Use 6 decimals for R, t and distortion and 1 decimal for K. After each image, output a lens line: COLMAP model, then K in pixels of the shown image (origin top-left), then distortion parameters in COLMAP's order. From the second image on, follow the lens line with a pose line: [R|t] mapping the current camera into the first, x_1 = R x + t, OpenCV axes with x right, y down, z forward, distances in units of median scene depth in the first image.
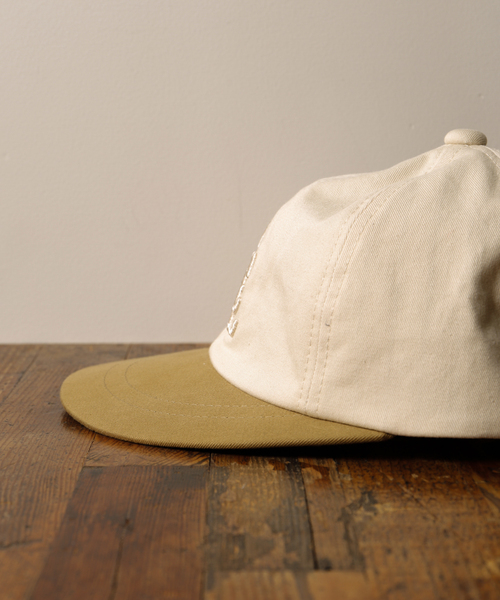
lens RADIAL K [[1237.4, 0, 250.0], [0, 1237.4, 300.0], [0, 0, 1]] dist [0.043256, -0.026882]
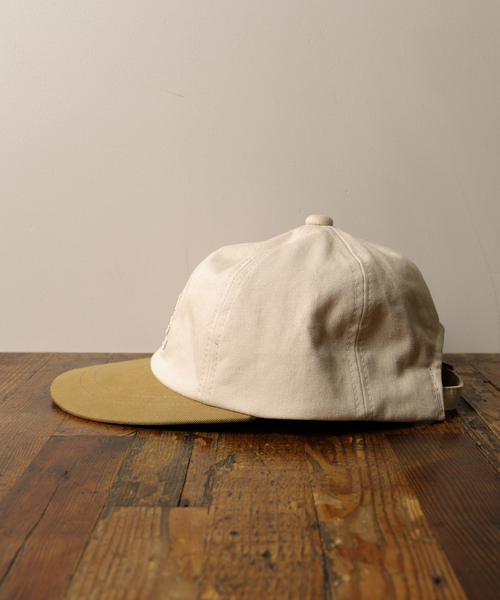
lens RADIAL K [[839.6, 0, 250.0], [0, 839.6, 300.0], [0, 0, 1]] dist [-0.023432, 0.006092]
pose [[0.999947, 0.010292, -0.000165, 0.106745], [-0.010293, 0.999637, -0.024904, -0.008509], [-0.000092, 0.024904, 0.999690, -0.027535]]
